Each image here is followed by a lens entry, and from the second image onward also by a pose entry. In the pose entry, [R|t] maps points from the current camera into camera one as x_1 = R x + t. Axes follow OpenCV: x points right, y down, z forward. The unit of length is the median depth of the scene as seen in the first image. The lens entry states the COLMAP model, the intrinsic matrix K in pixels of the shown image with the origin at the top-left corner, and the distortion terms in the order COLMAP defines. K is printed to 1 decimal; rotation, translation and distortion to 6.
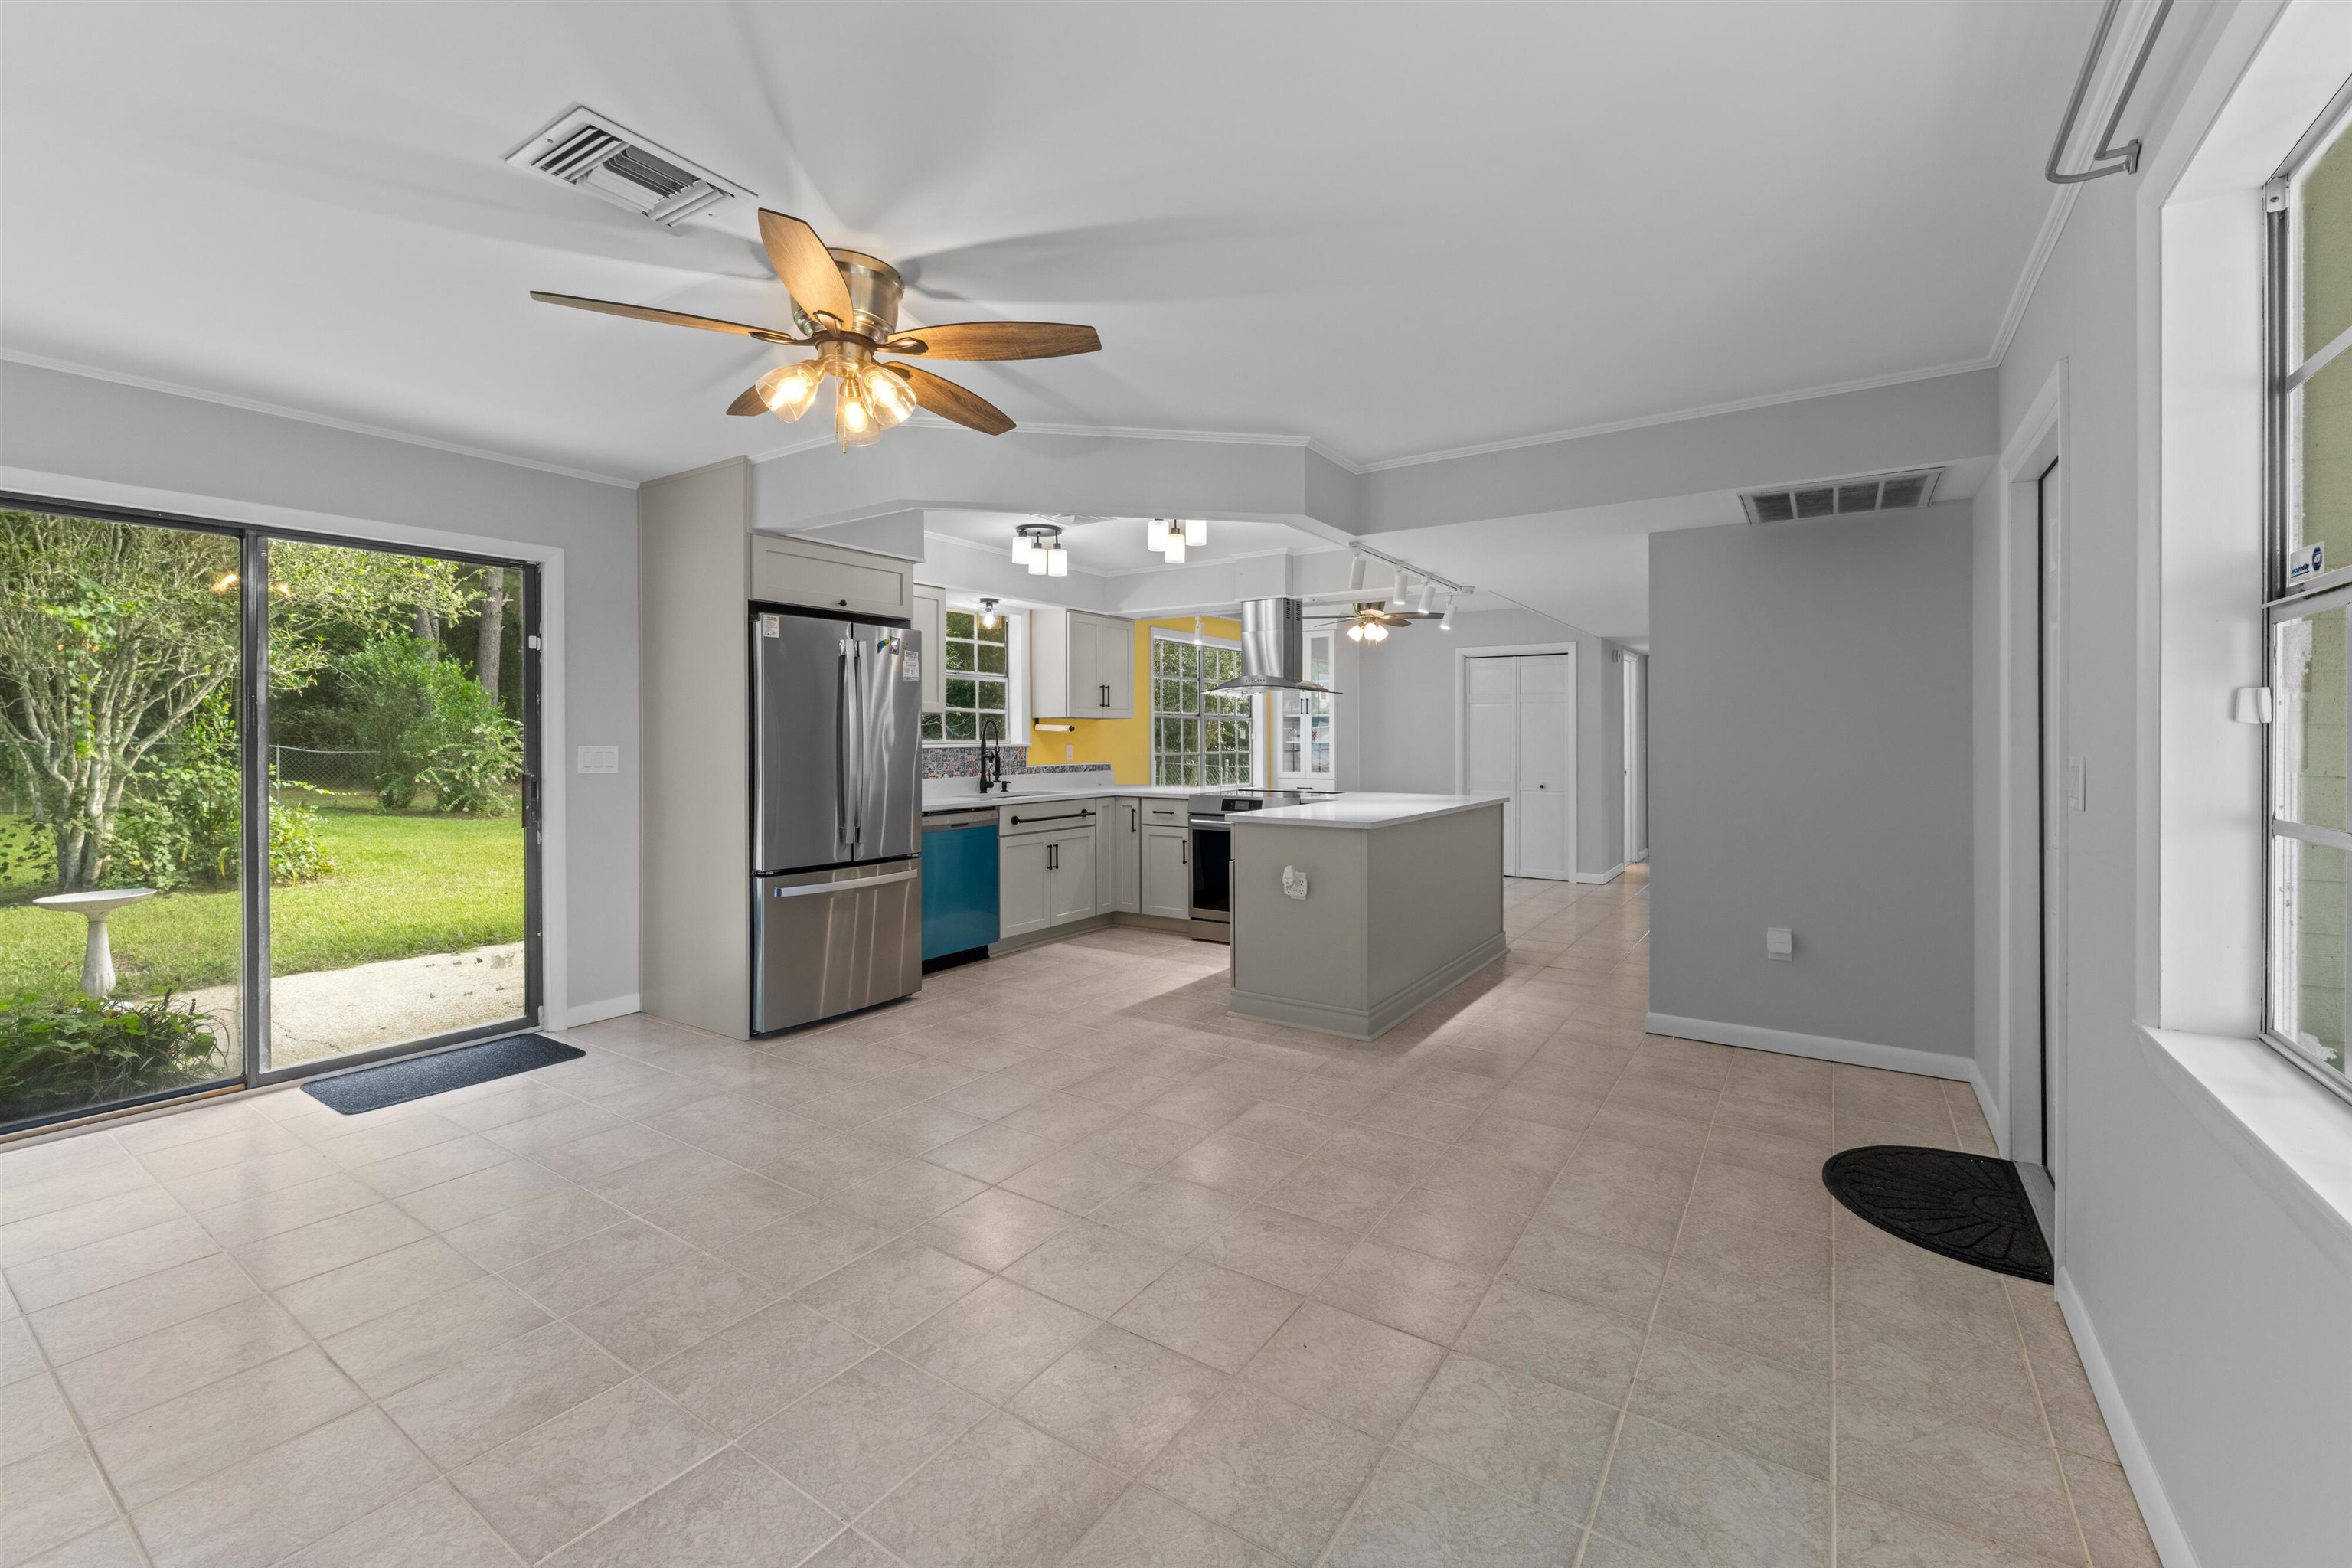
lens RADIAL K [[971.2, 0, 1182.1], [0, 971.2, 754.3], [0, 0, 1]] dist [0.000181, -0.000322]
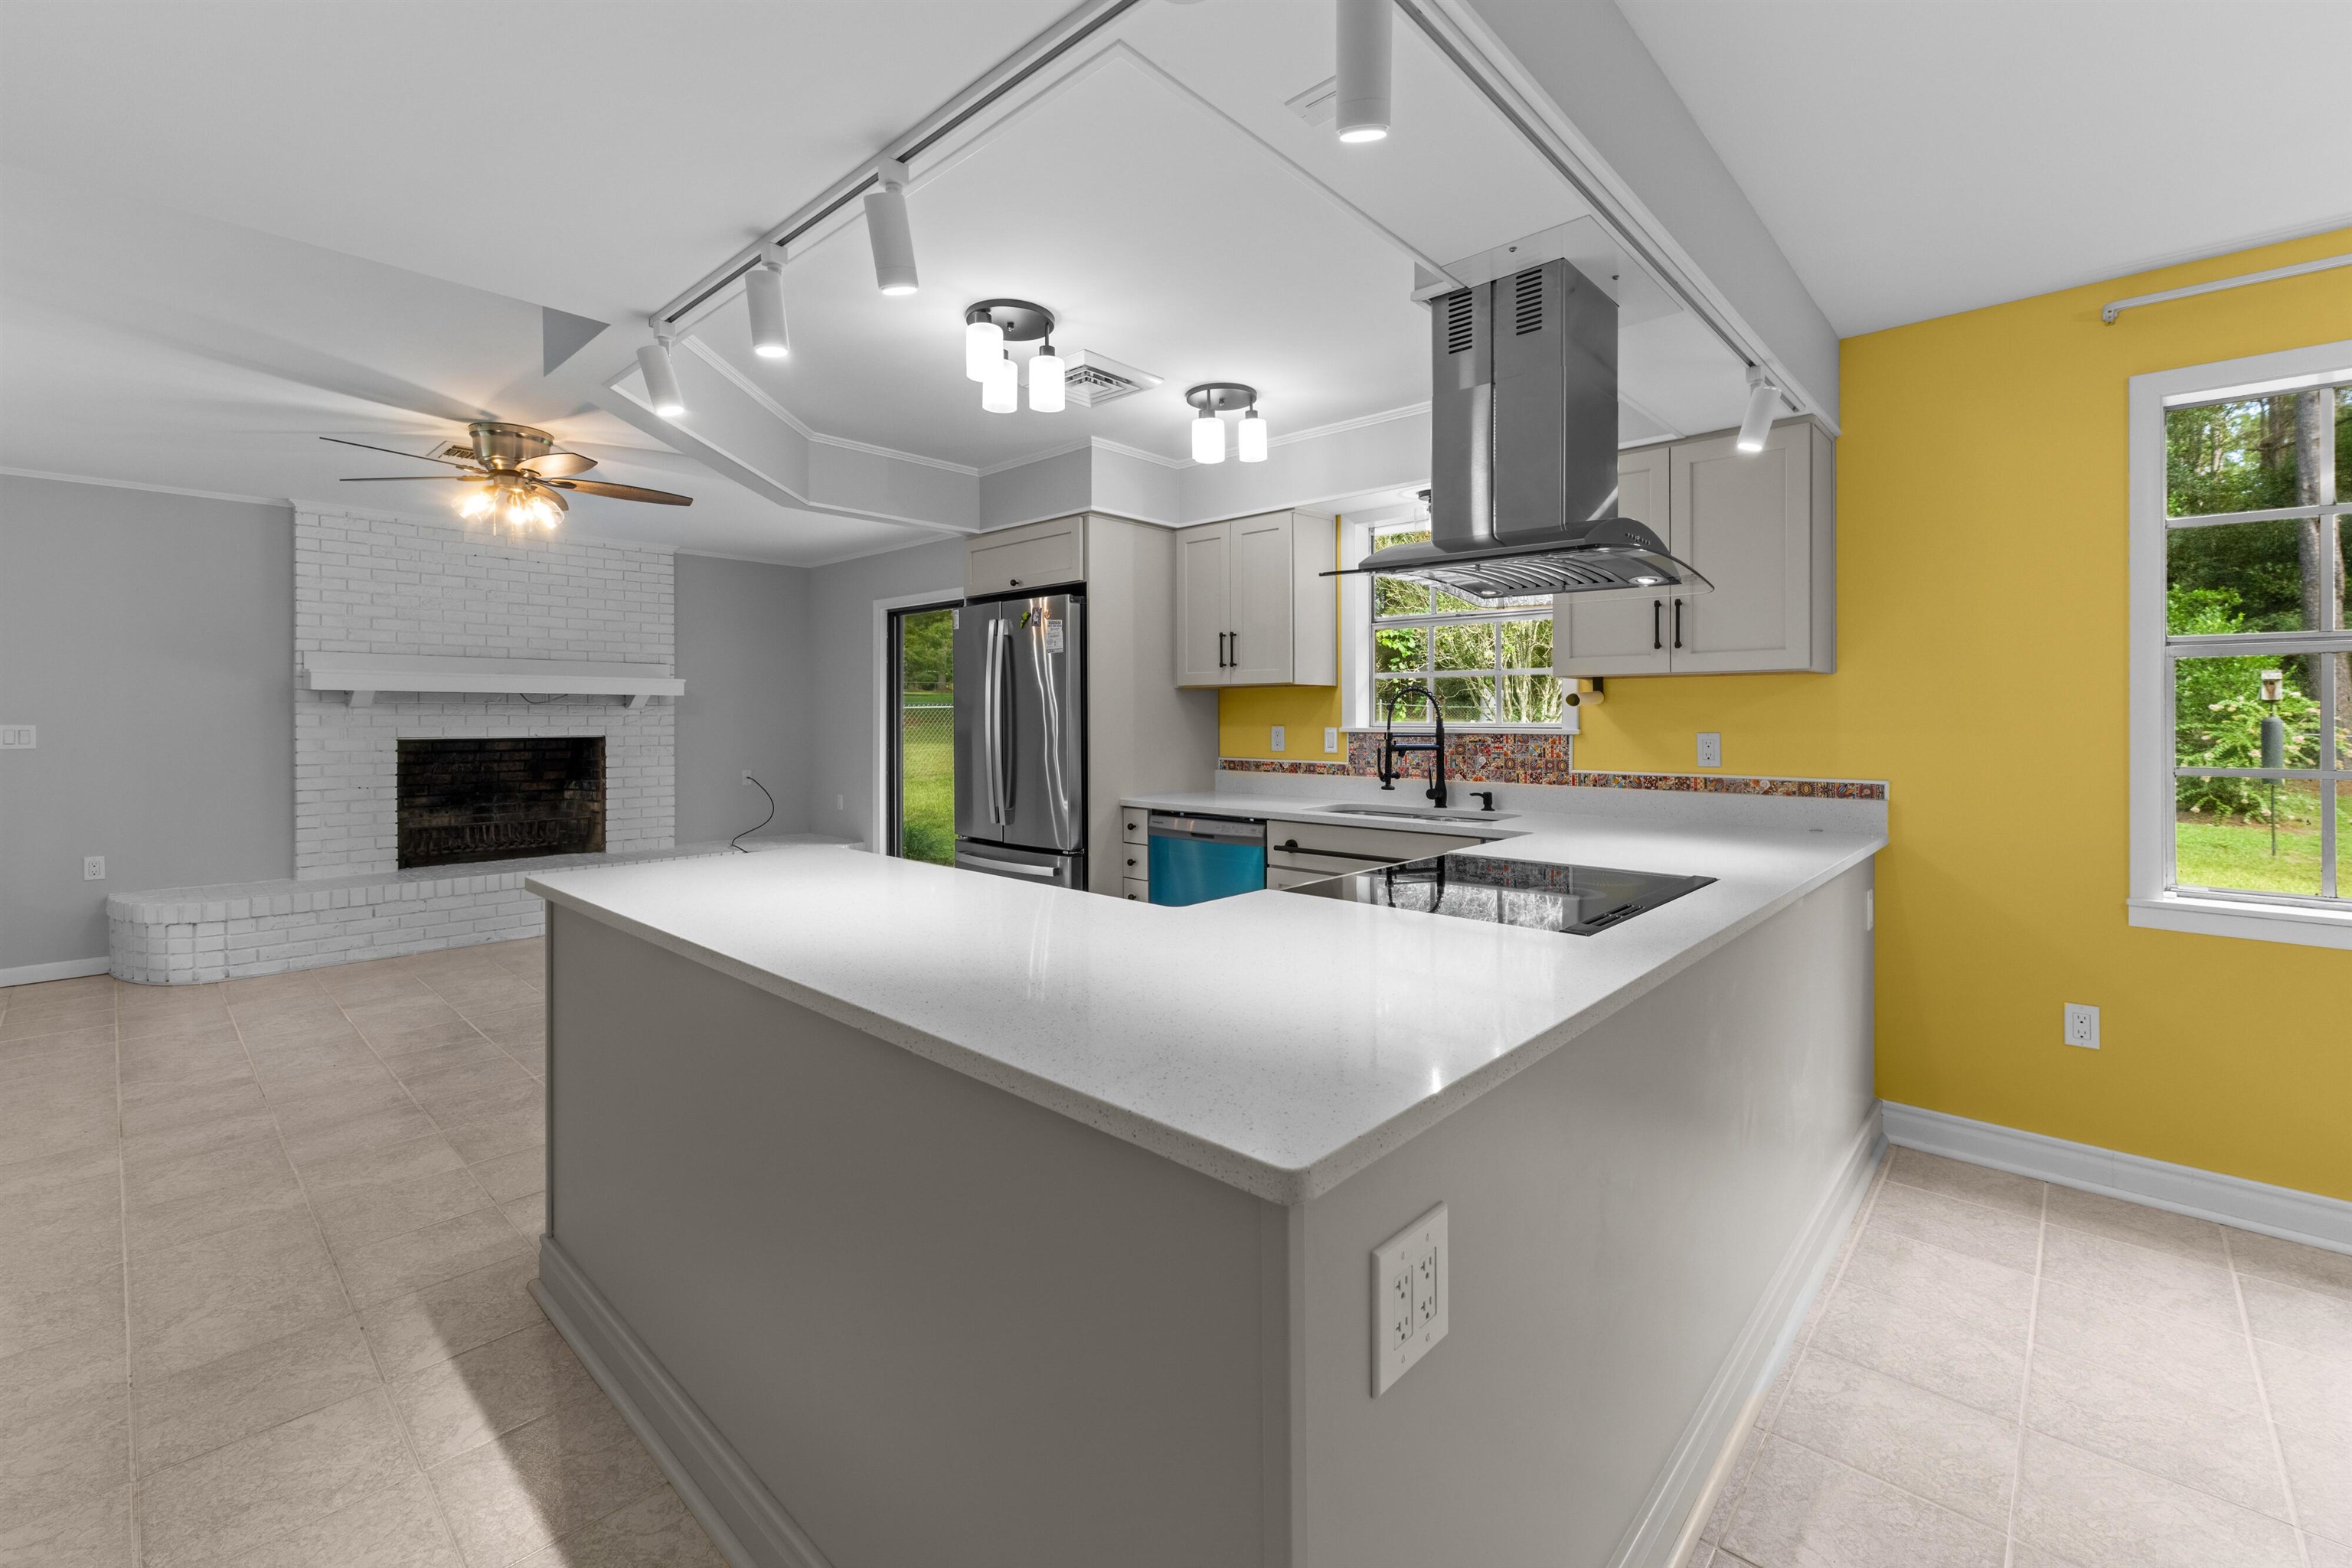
lens RADIAL K [[981.3, 0, 1179.1], [0, 981.3, 724.9], [0, 0, 1]] dist [-0.001359, -0.000789]
pose [[-0.150545, 0.007315, -0.988576, 0.434716], [-0.016951, 0.999807, 0.009979, -0.015926], [0.988458, 0.018259, -0.150391, 0.926386]]
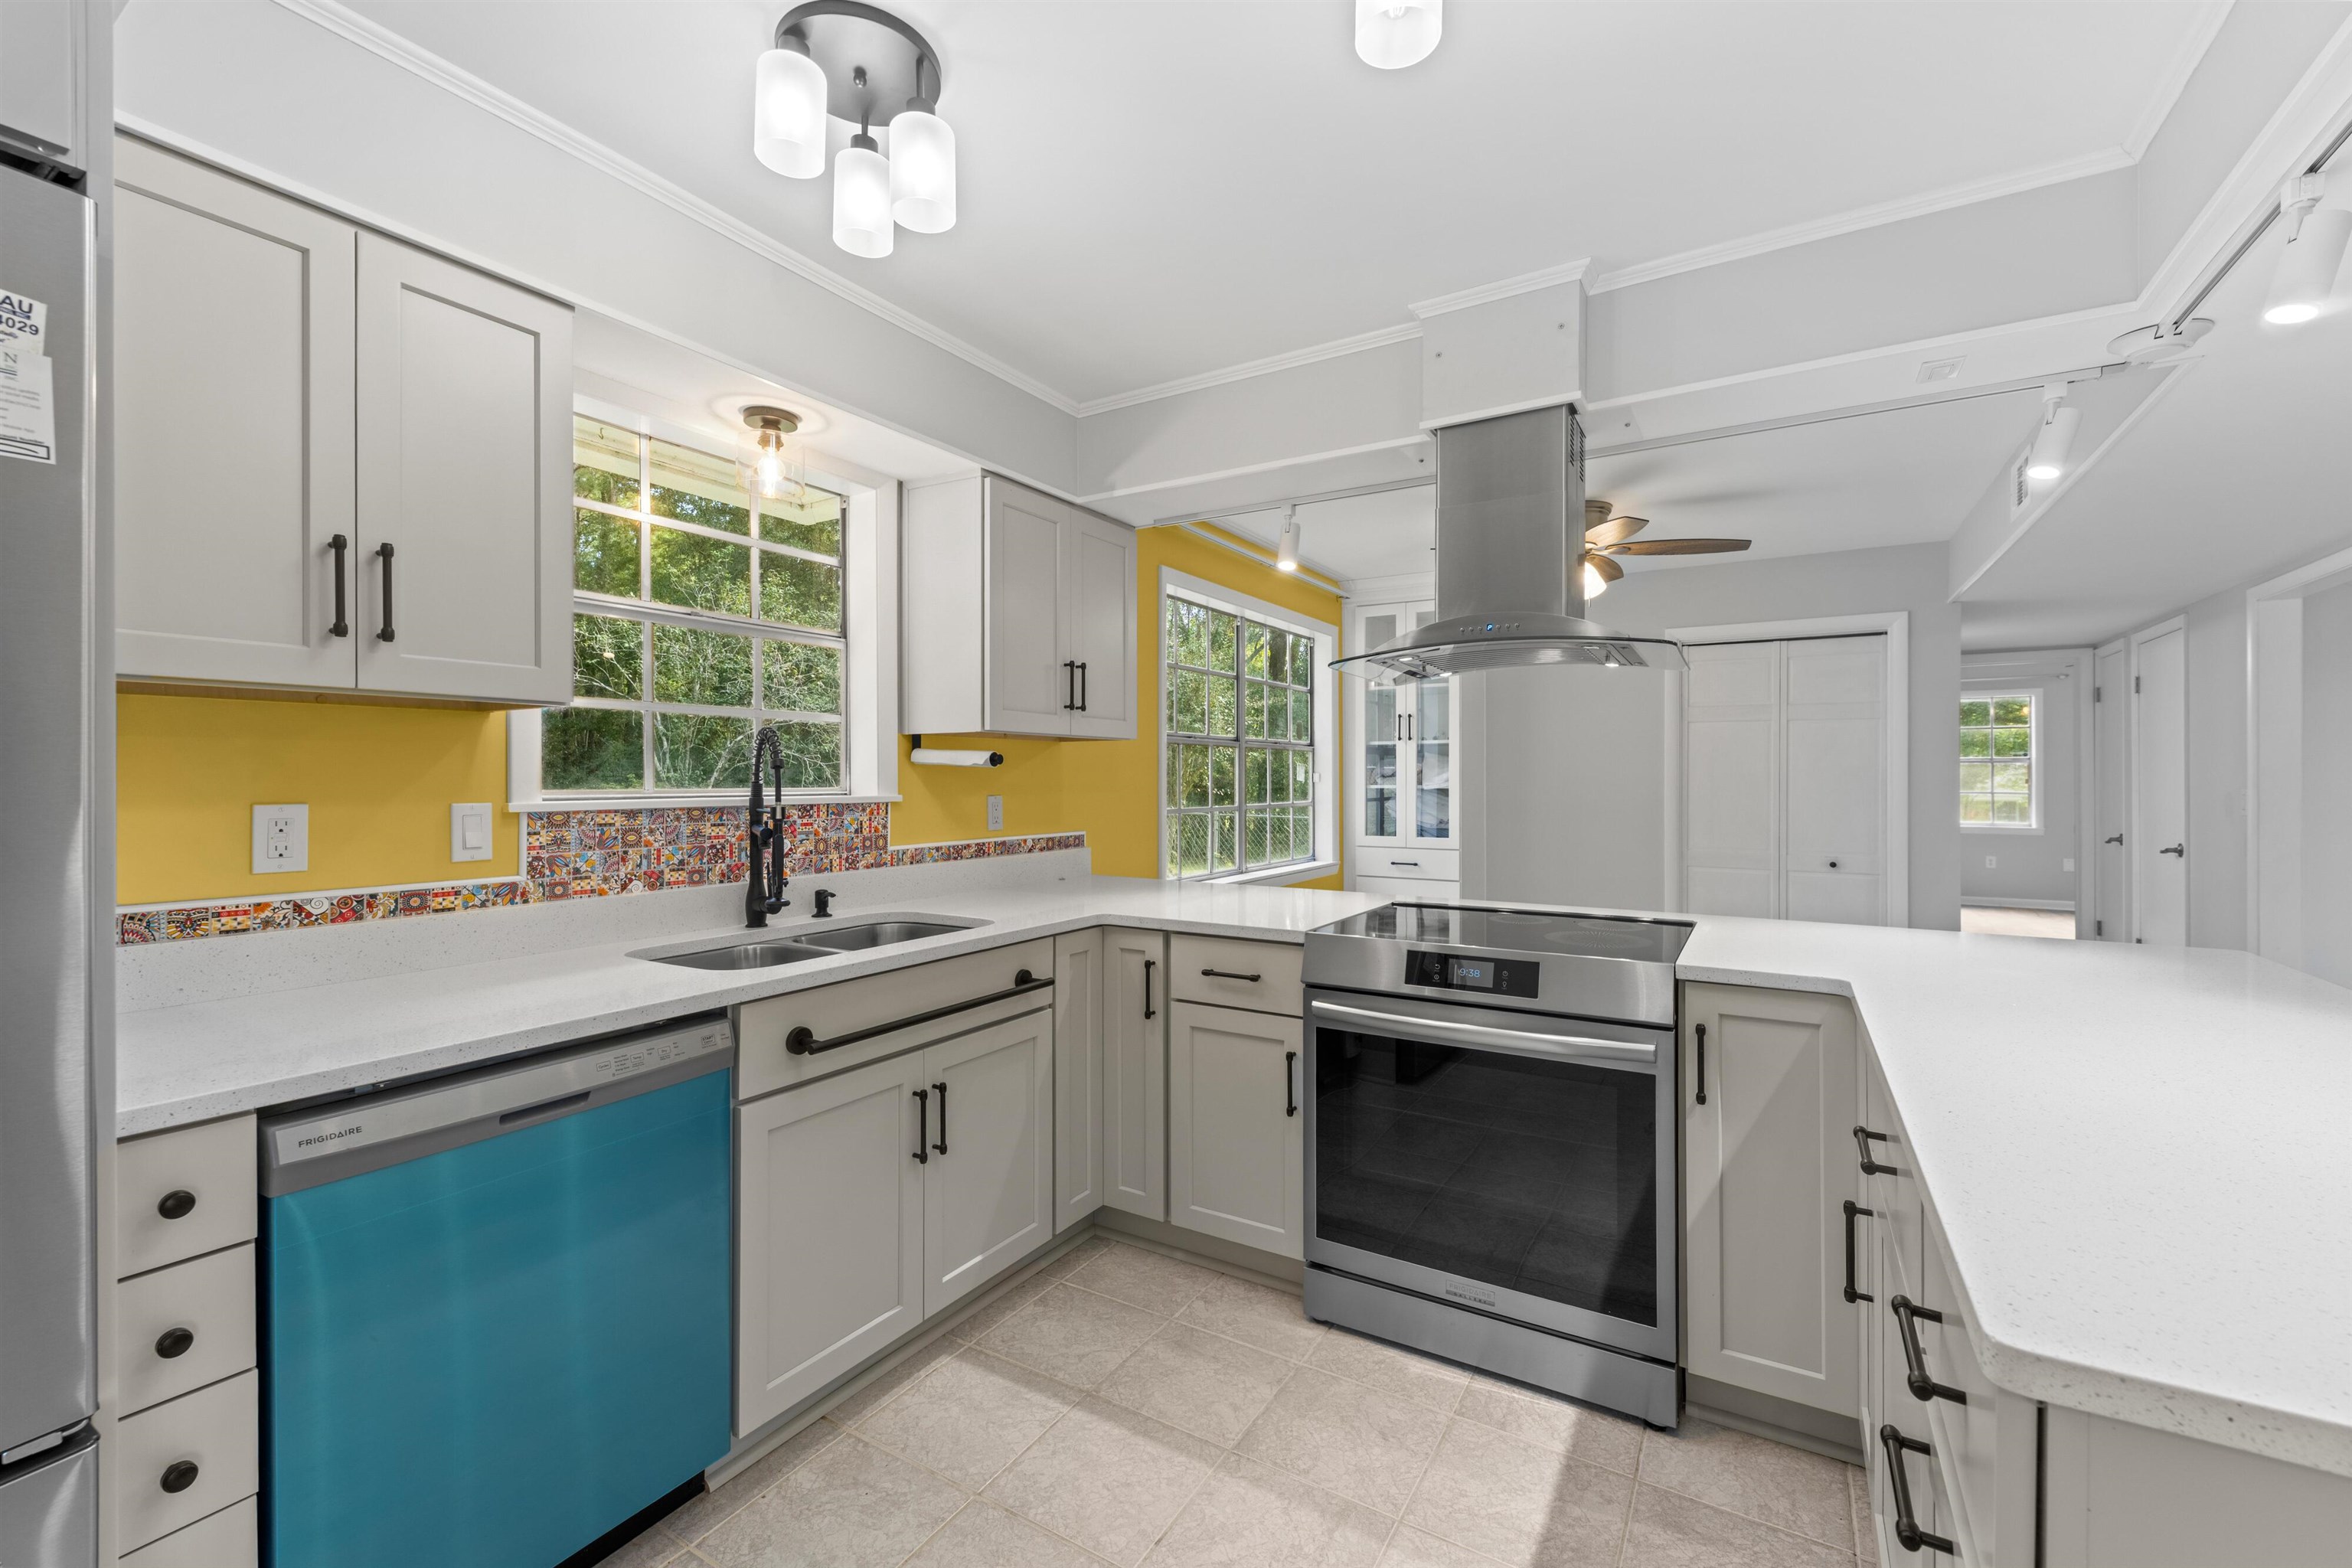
lens RADIAL K [[967.3, 0, 1201.9], [0, 967.3, 779.9], [0, 0, 1]] dist [-0.000112, -0.000048]
pose [[0.997901, 0.000642, 0.064749, -0.055147], [0.000378, 0.999876, -0.015743, -0.011443], [-0.064751, 0.015734, 0.997777, 0.610469]]
